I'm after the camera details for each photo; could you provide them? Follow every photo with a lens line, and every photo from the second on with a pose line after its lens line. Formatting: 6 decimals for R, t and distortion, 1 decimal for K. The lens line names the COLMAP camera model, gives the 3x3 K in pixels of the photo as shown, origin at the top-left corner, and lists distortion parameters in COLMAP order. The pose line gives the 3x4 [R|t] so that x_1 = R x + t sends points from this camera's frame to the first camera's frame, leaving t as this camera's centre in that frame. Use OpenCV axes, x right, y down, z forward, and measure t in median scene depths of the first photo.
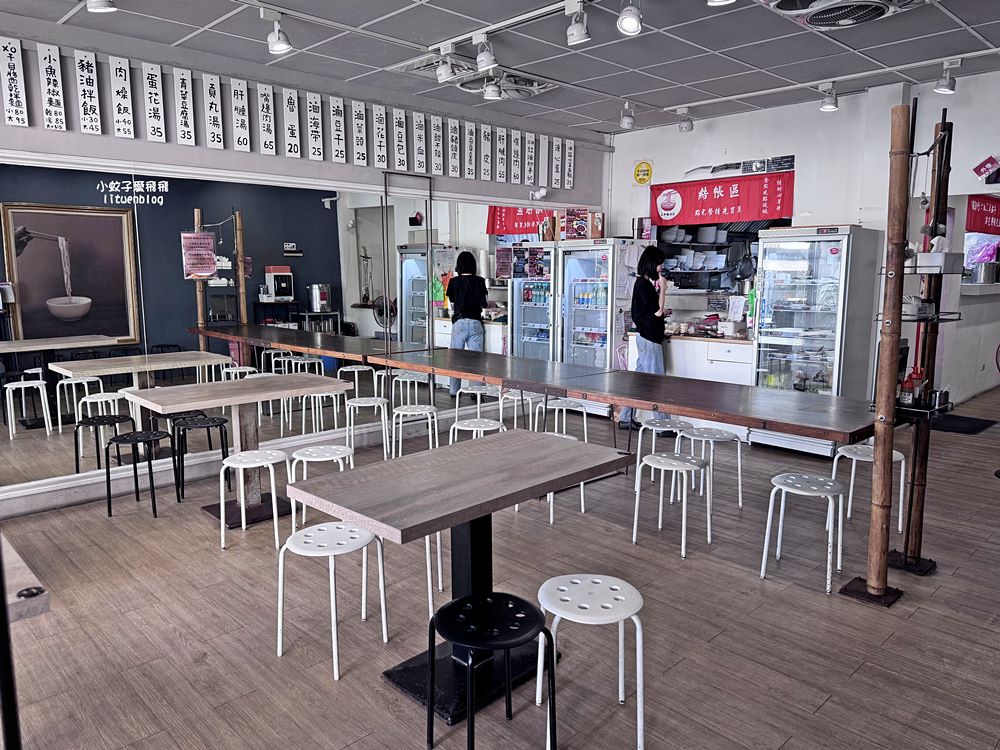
lens RADIAL K [[735.9, 0, 499.9], [0, 735.9, 382.1], [0, 0, 1]] dist [0.006862, -0.000248]
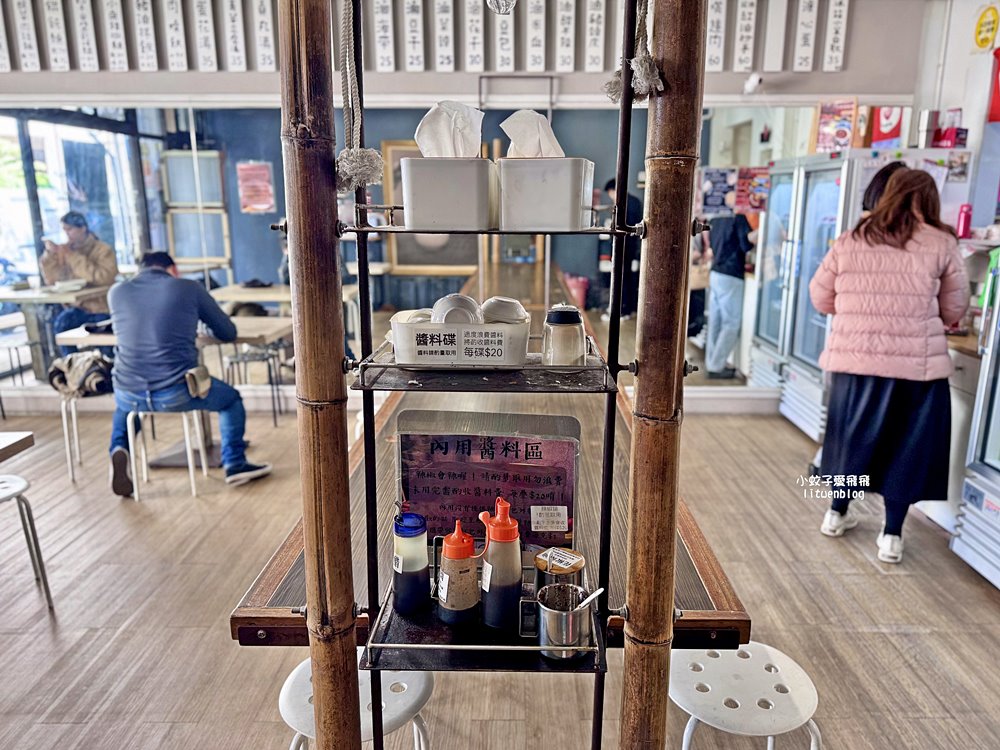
lens RADIAL K [[735.9, 0, 503.4], [0, 735.9, 366.4], [0, 0, 1]] dist [0.006862, -0.000248]
pose [[0.724387, 0.152146, -0.672395, 0.446964], [-0.102906, 0.988279, 0.112759, -0.069234], [0.681670, -0.012488, 0.731553, 0.435419]]
